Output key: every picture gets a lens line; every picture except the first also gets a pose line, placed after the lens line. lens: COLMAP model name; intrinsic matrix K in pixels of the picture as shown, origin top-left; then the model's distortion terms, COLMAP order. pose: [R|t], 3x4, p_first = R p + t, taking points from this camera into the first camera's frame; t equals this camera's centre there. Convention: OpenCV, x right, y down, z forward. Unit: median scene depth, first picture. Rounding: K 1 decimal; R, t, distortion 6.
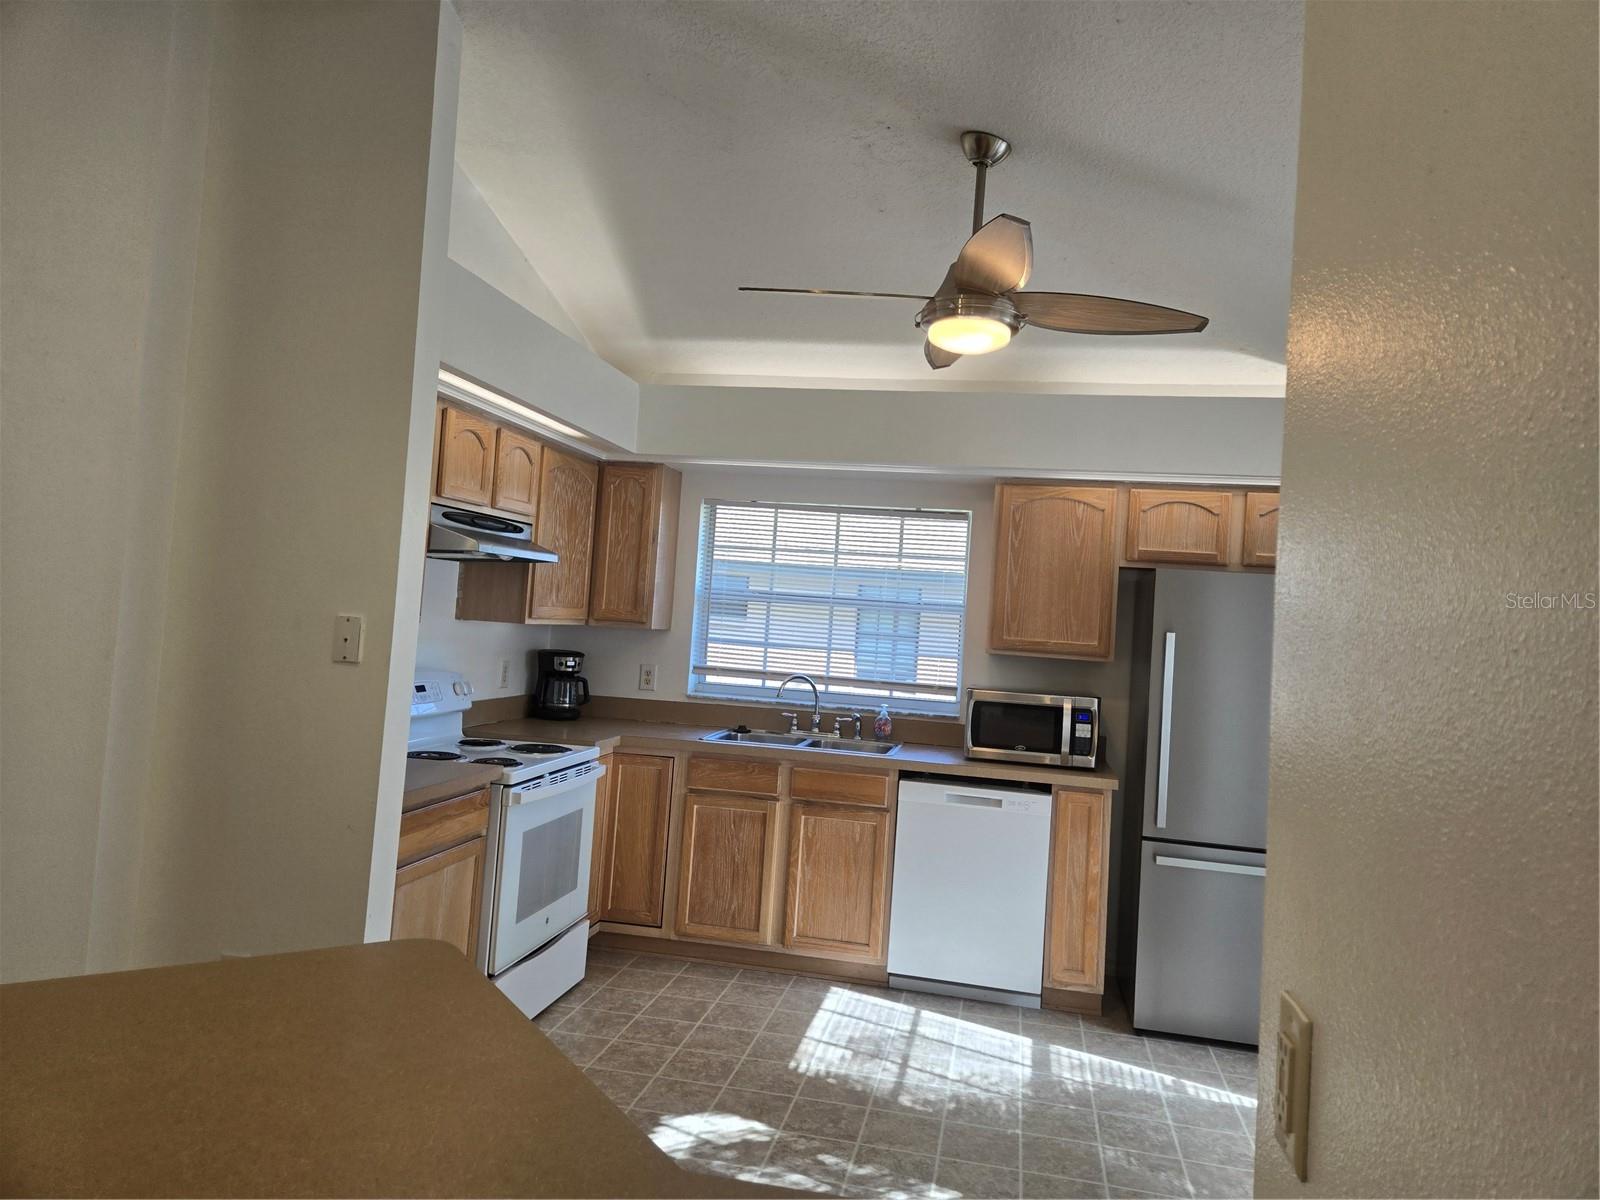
lens RADIAL K [[1083.9, 0, 807.8], [0, 1083.9, 564.5], [0, 0, 1]] dist [0.079898, -0.040230]
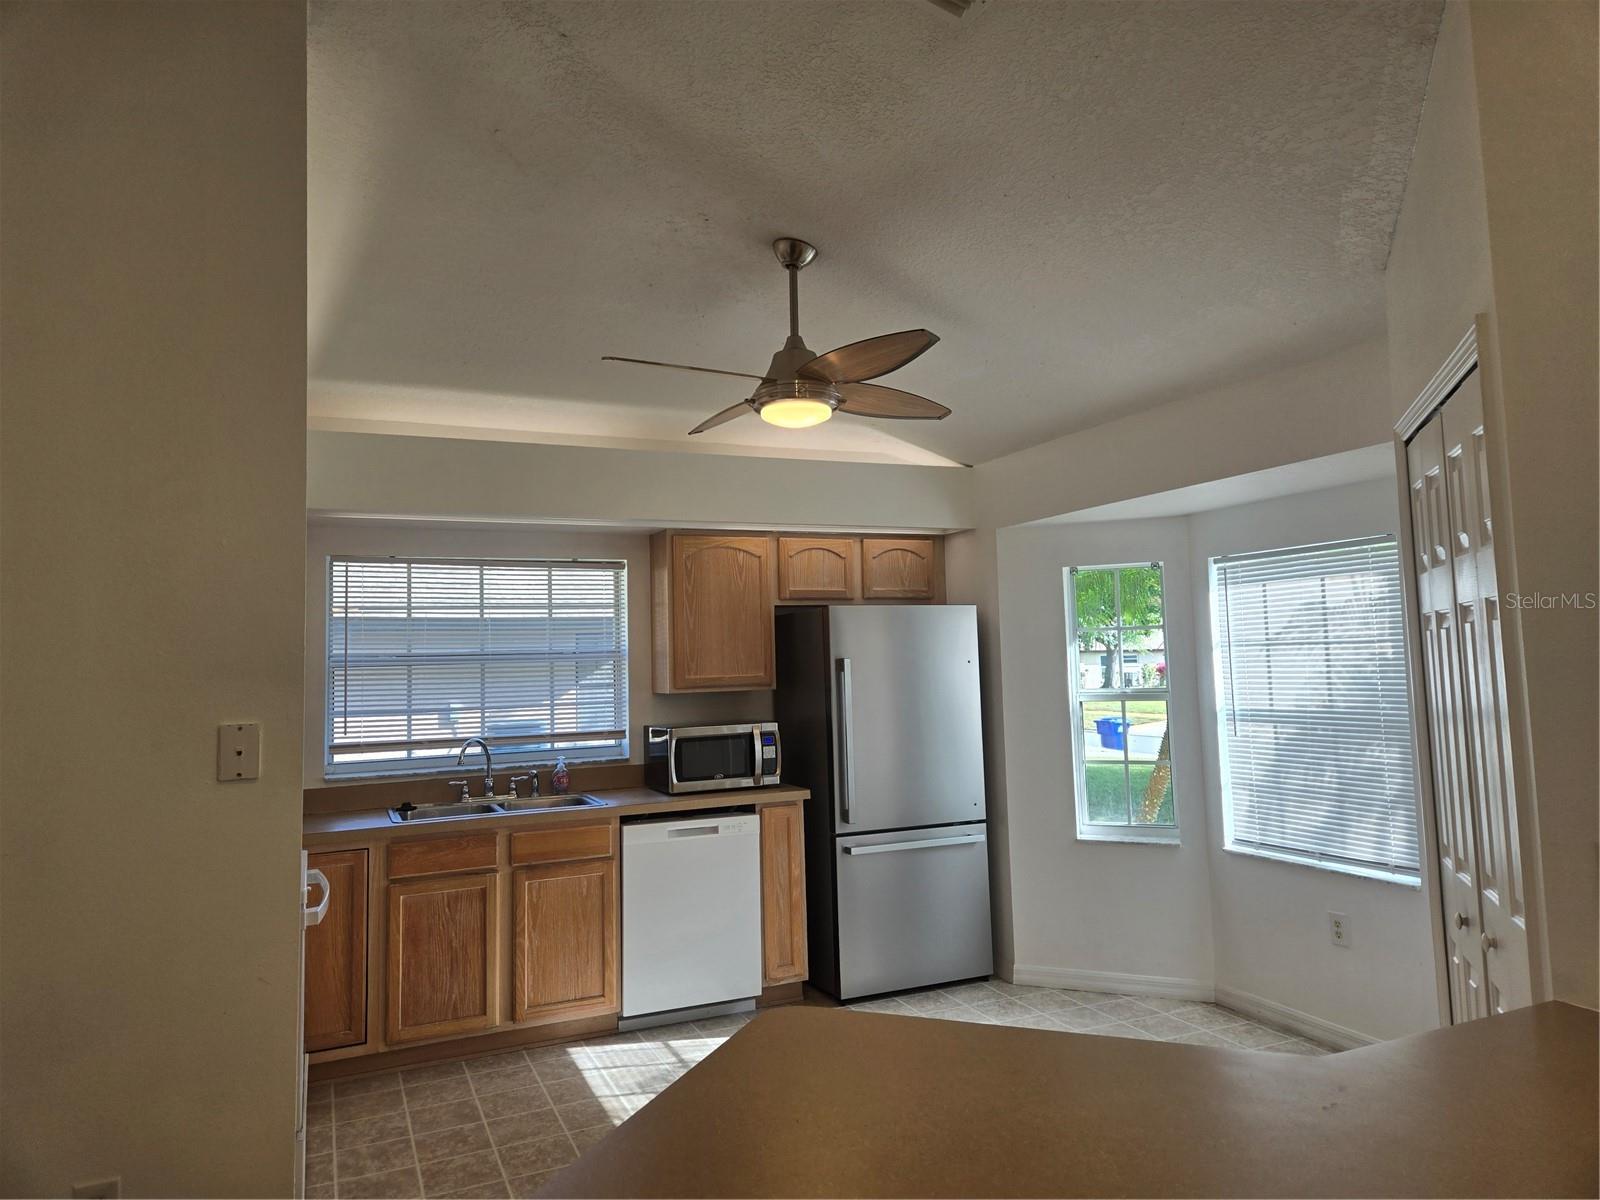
lens RADIAL K [[1083.9, 0, 807.2], [0, 1083.9, 572.6], [0, 0, 1]] dist [0.079898, -0.040230]
pose [[0.820339, -0.041535, 0.570368, -0.342084], [0.052646, 0.998609, -0.002999, -0.027983], [-0.569450, 0.032488, 0.821384, 0.045902]]
